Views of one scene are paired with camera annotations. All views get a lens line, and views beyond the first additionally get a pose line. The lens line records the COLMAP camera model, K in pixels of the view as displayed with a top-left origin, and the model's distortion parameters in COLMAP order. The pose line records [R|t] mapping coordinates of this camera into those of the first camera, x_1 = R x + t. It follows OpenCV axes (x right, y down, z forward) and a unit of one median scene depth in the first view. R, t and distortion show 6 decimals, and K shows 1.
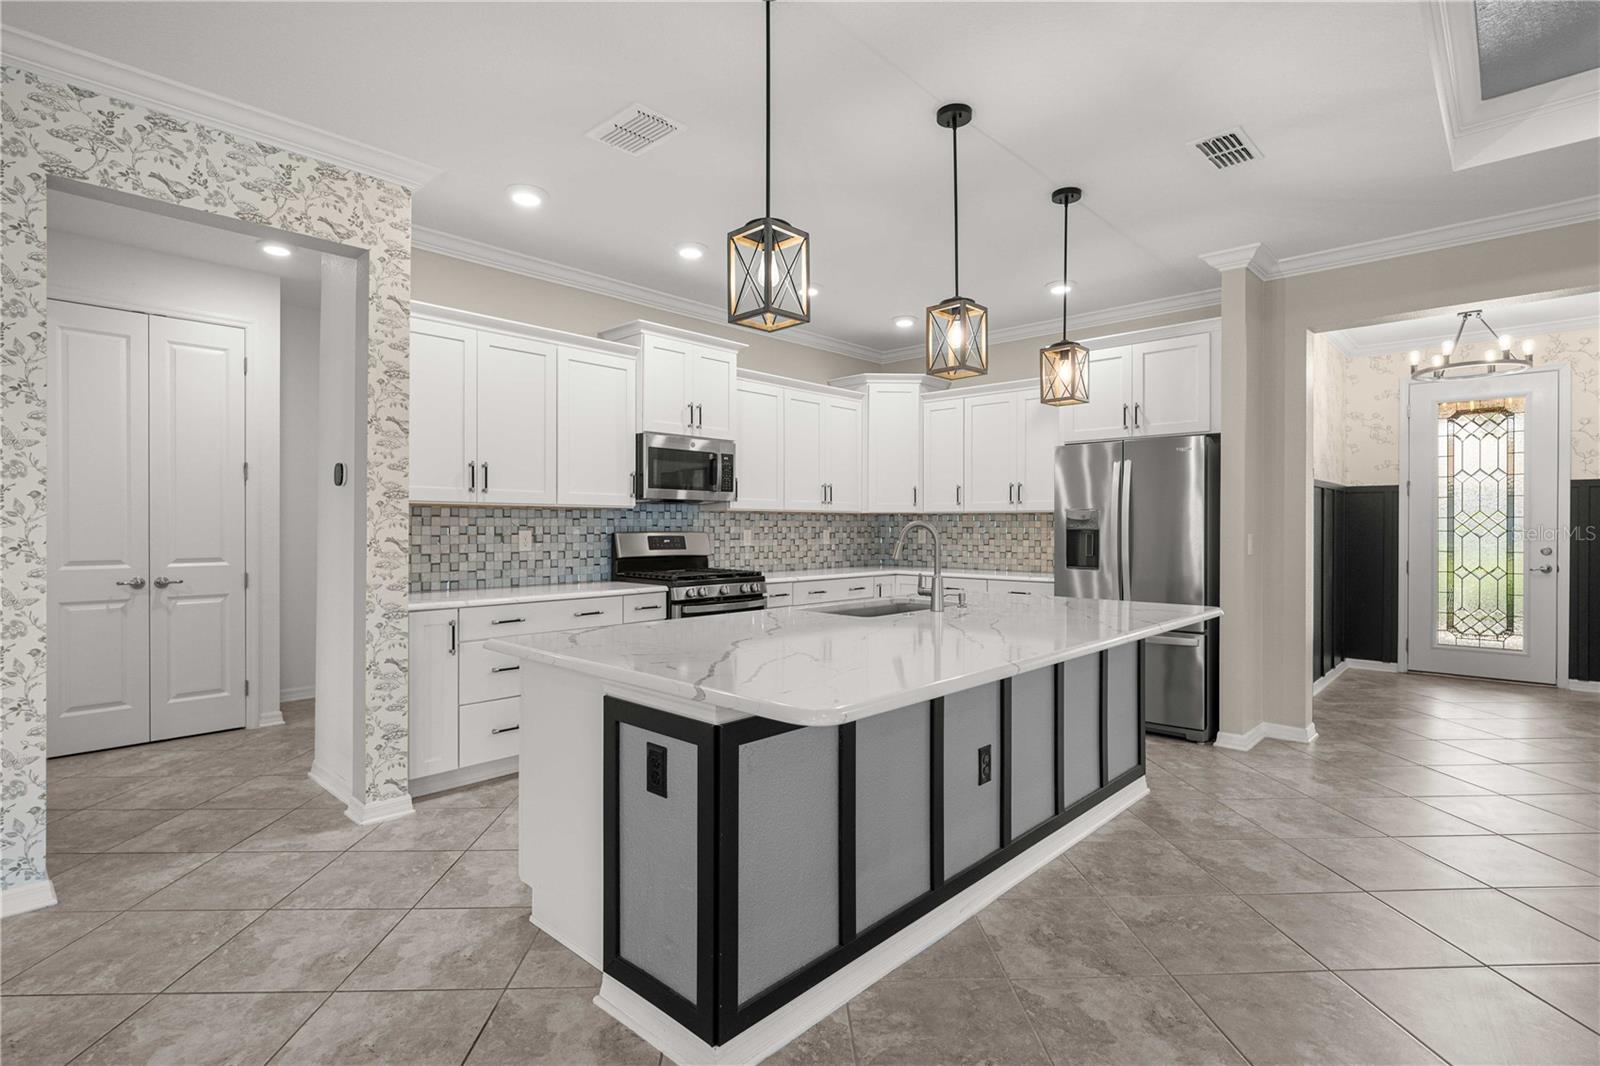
lens RADIAL K [[787.5, 0, 804.8], [0, 787.5, 528.2], [0, 0, 1]] dist [0.000207, -0.002096]
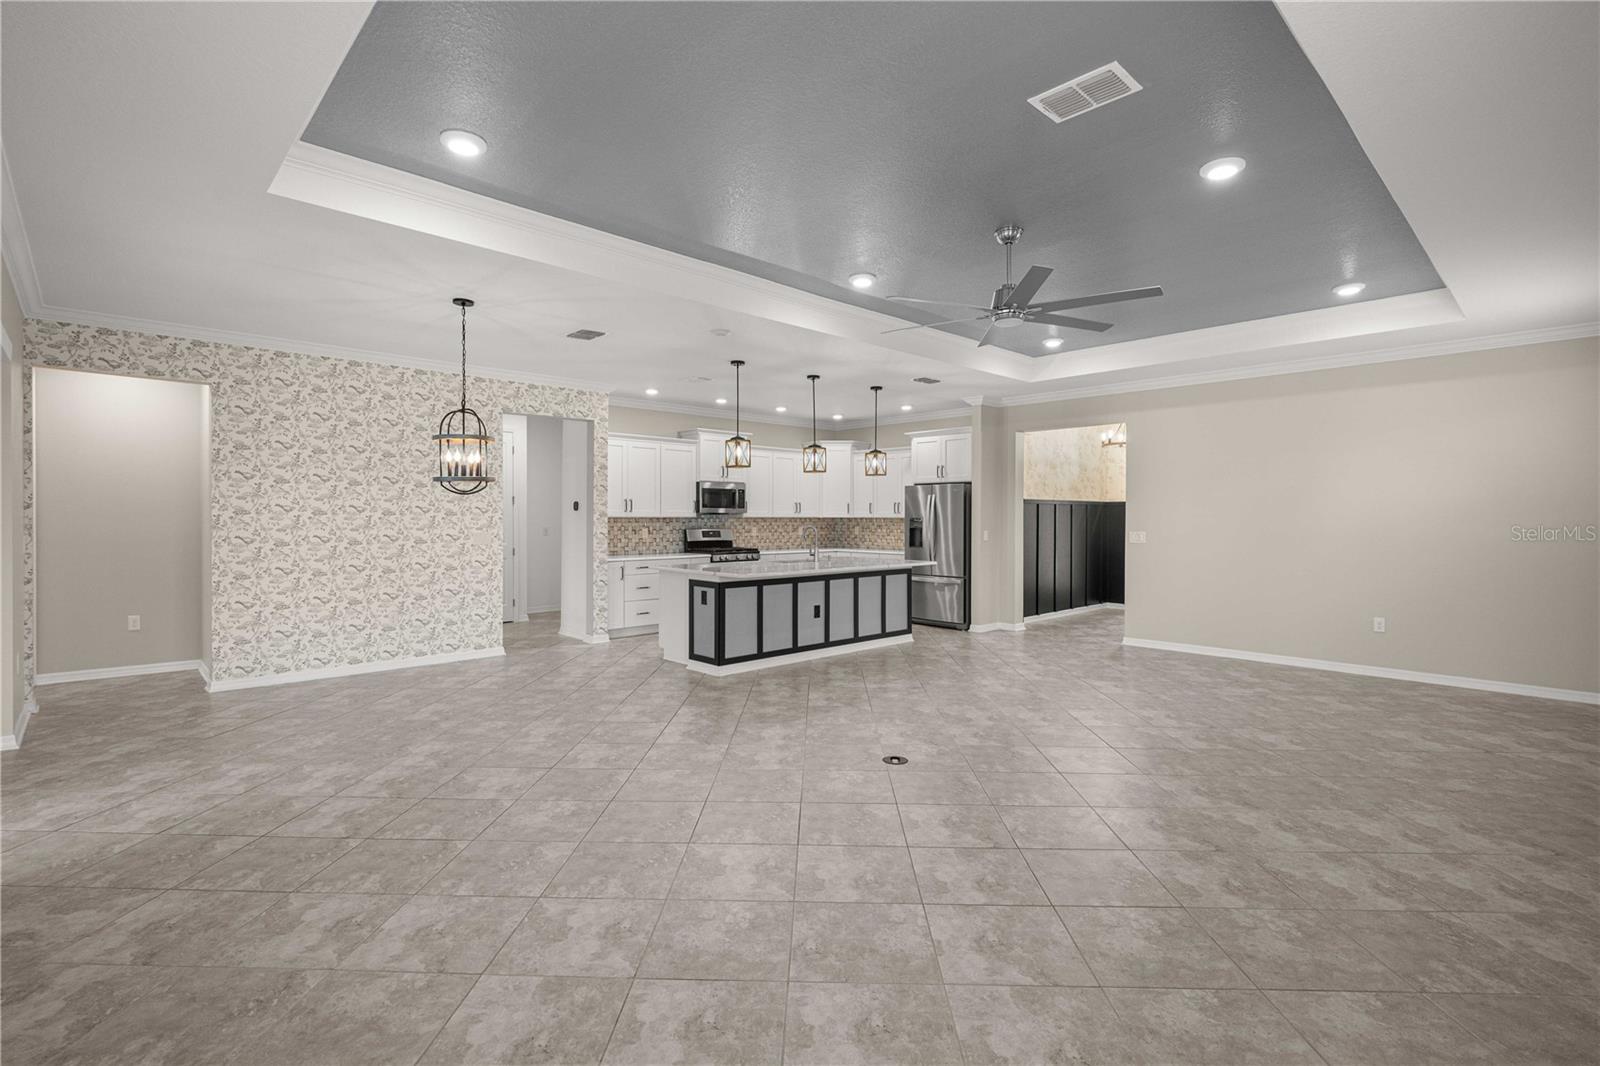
lens RADIAL K [[748.0, 0, 810.9], [0, 748.0, 526.7], [0, 0, 1]] dist [-0.003973, 0.000200]
pose [[0.998531, 0.000654, -0.054176, 0.240585], [-0.000079, 0.999944, 0.010613, -0.027275], [0.054180, -0.010593, 0.998475, -1.180367]]
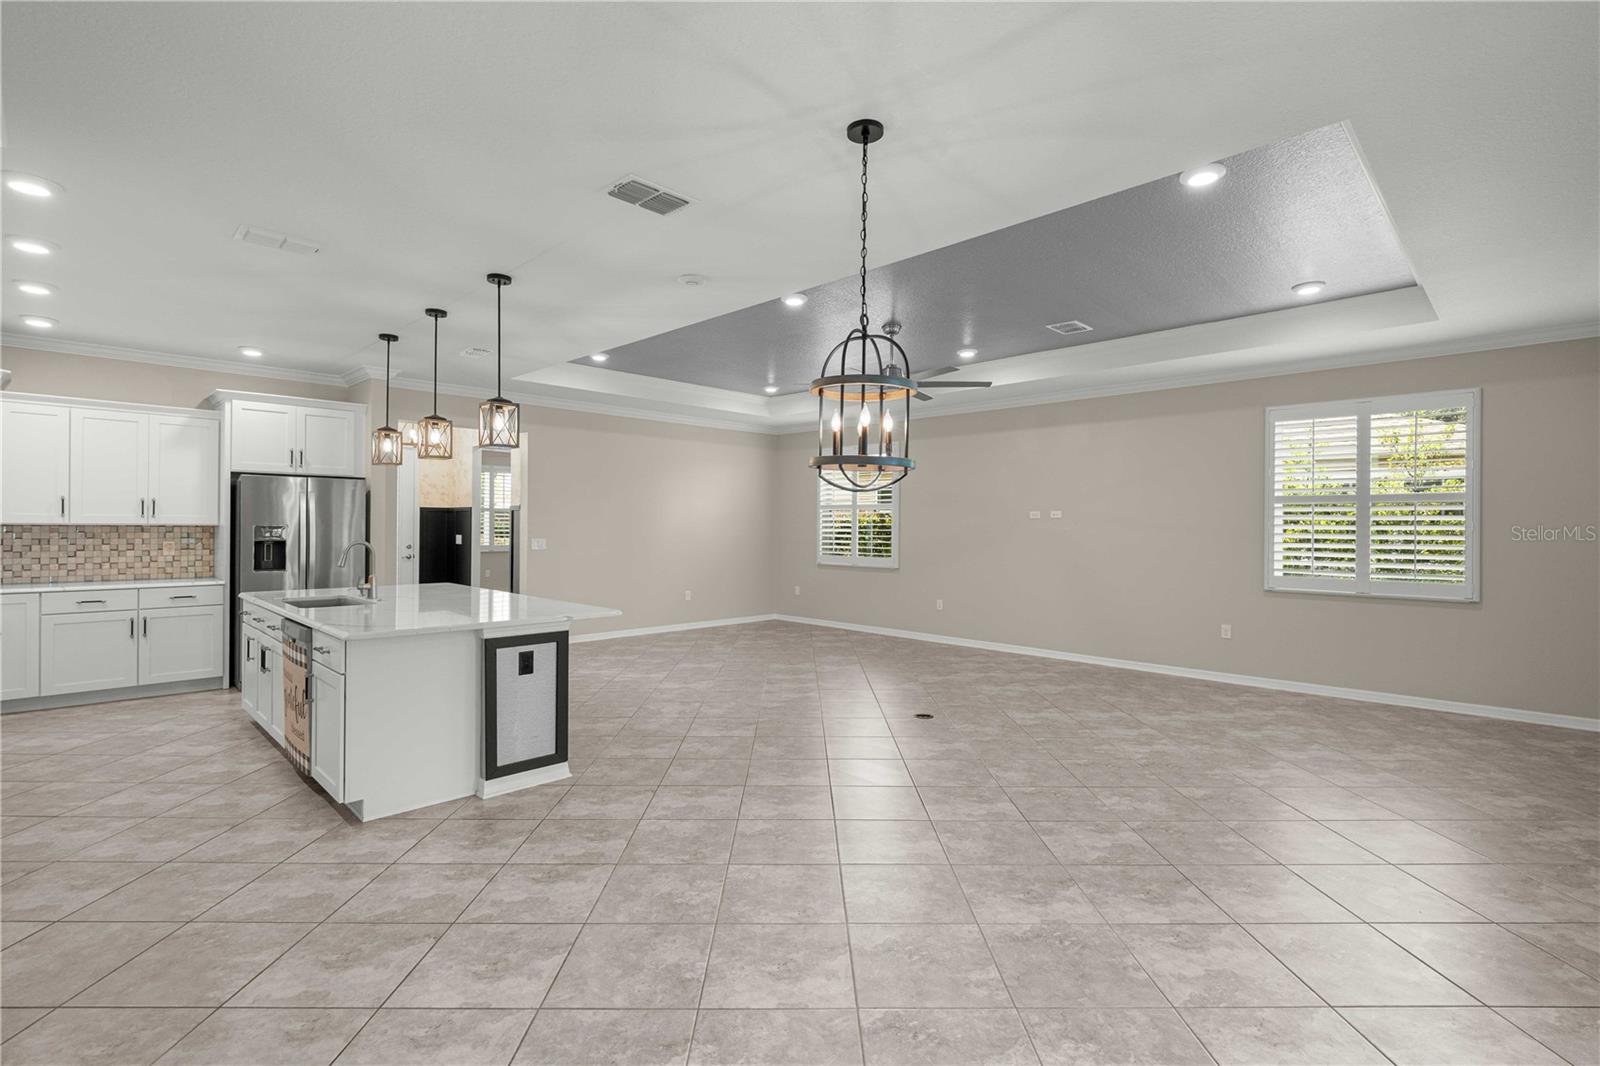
lens RADIAL K [[740.2, 0, 803.8], [0, 740.2, 506.6], [0, 0, 1]] dist [0.003792, -0.000648]
pose [[0.021930, 0.025775, 0.999427, -1.098489], [-0.004872, 0.999658, -0.025674, -0.035767], [-0.999748, -0.004306, 0.022048, 0.097944]]
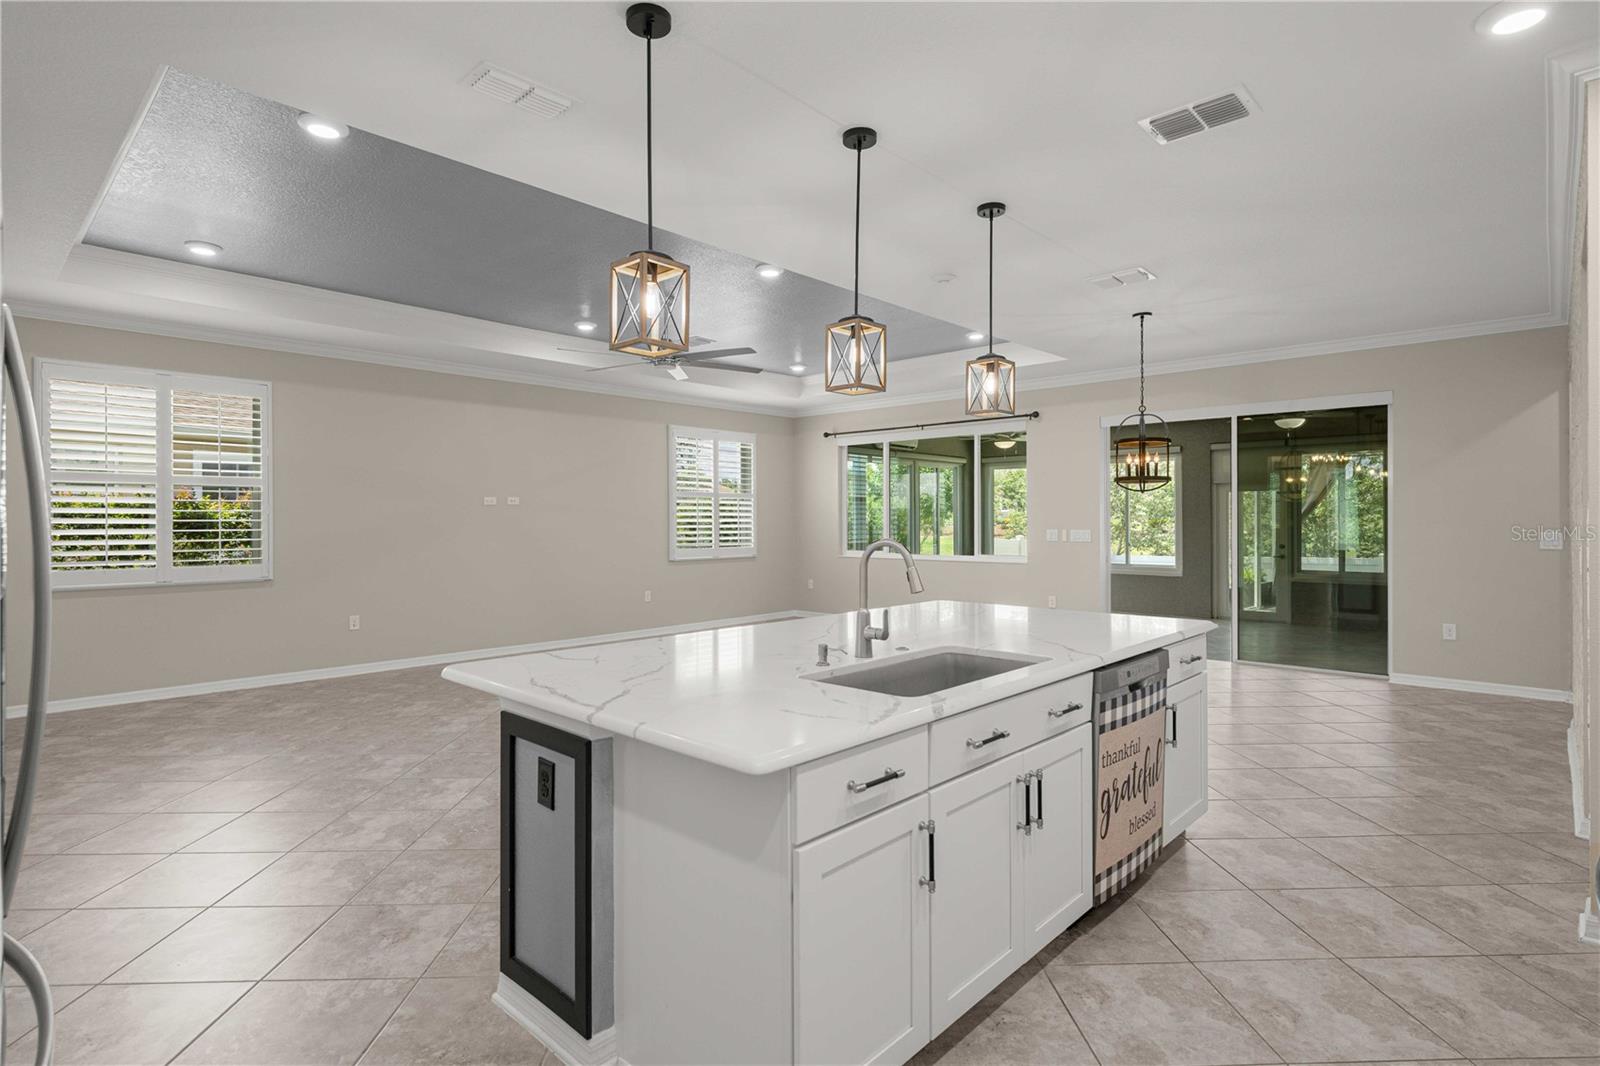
lens RADIAL K [[787.5, 0, 795.3], [0, 787.5, 512.3], [0, 0, 1]] dist [0.000207, -0.002096]
pose [[-0.999935, 0.001558, 0.011257, 0.198666], [0.001511, 0.999990, -0.004169, -0.030567], [-0.011263, -0.004152, -0.999928, 1.515018]]
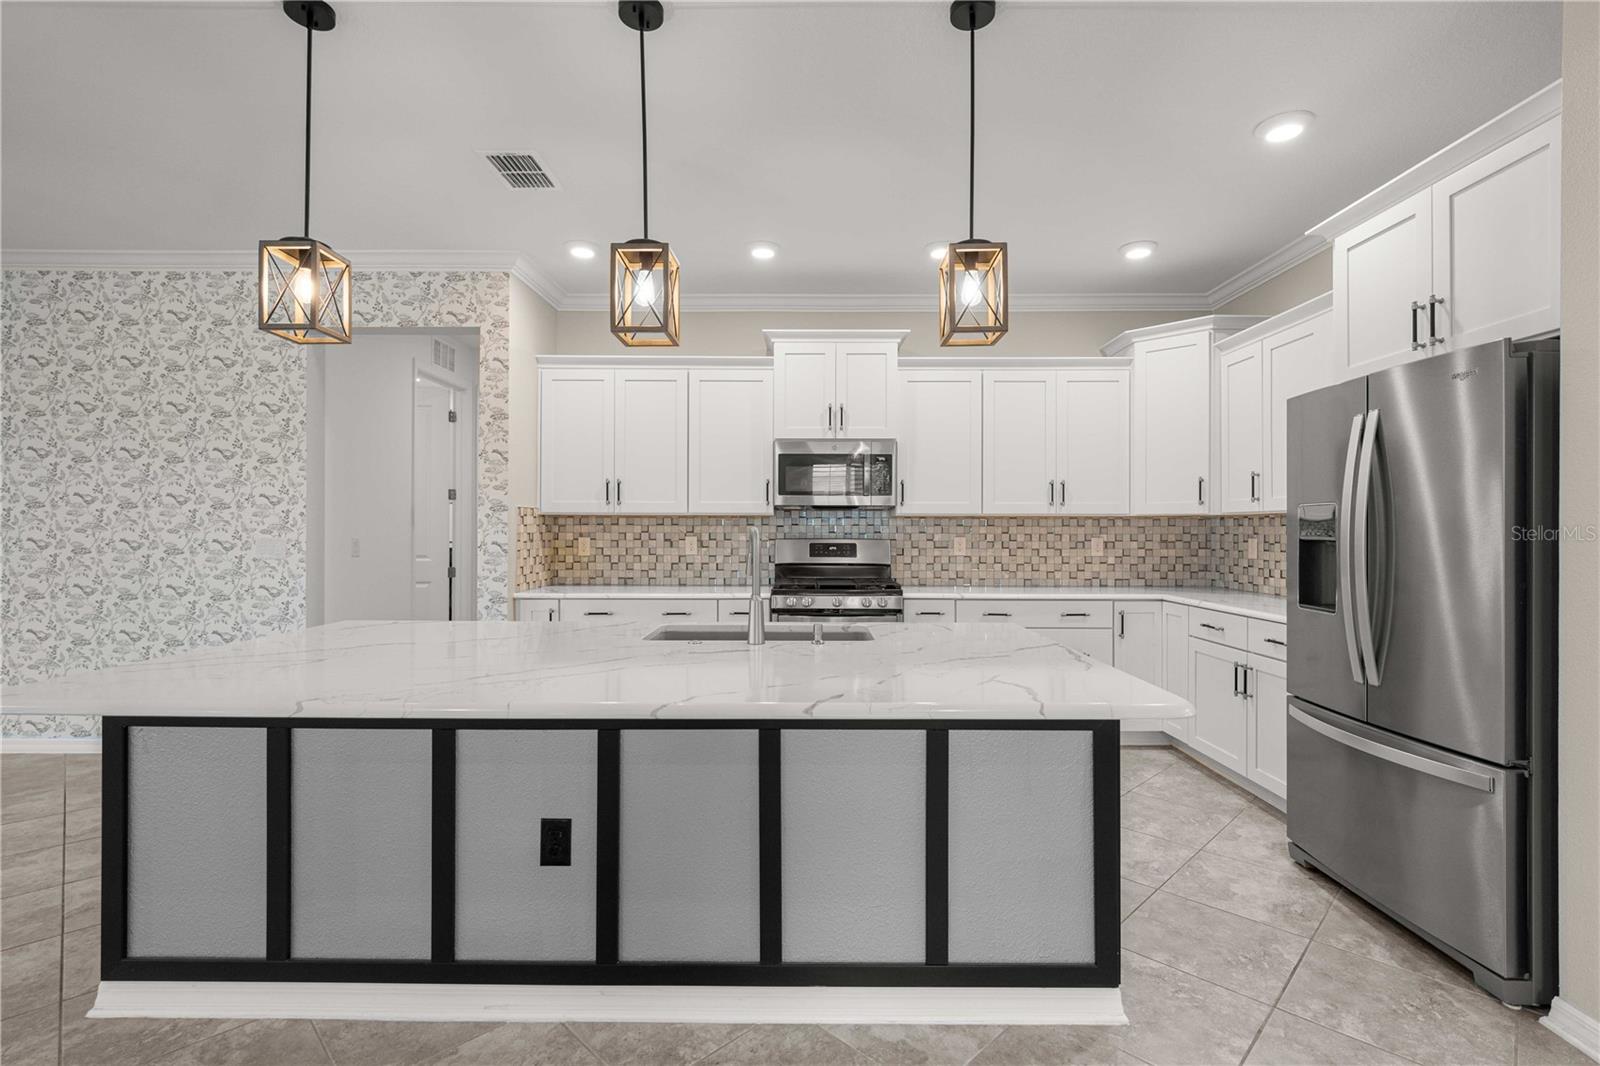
lens RADIAL K [[748.0, 0, 802.7], [0, 748.0, 528.8], [0, 0, 1]] dist [-0.003973, 0.000200]
pose [[0.674428, -0.001474, -0.738339, 0.638031], [-0.003188, 0.999983, -0.004909, -0.004011], [0.738333, 0.005664, 0.674412, 0.463038]]
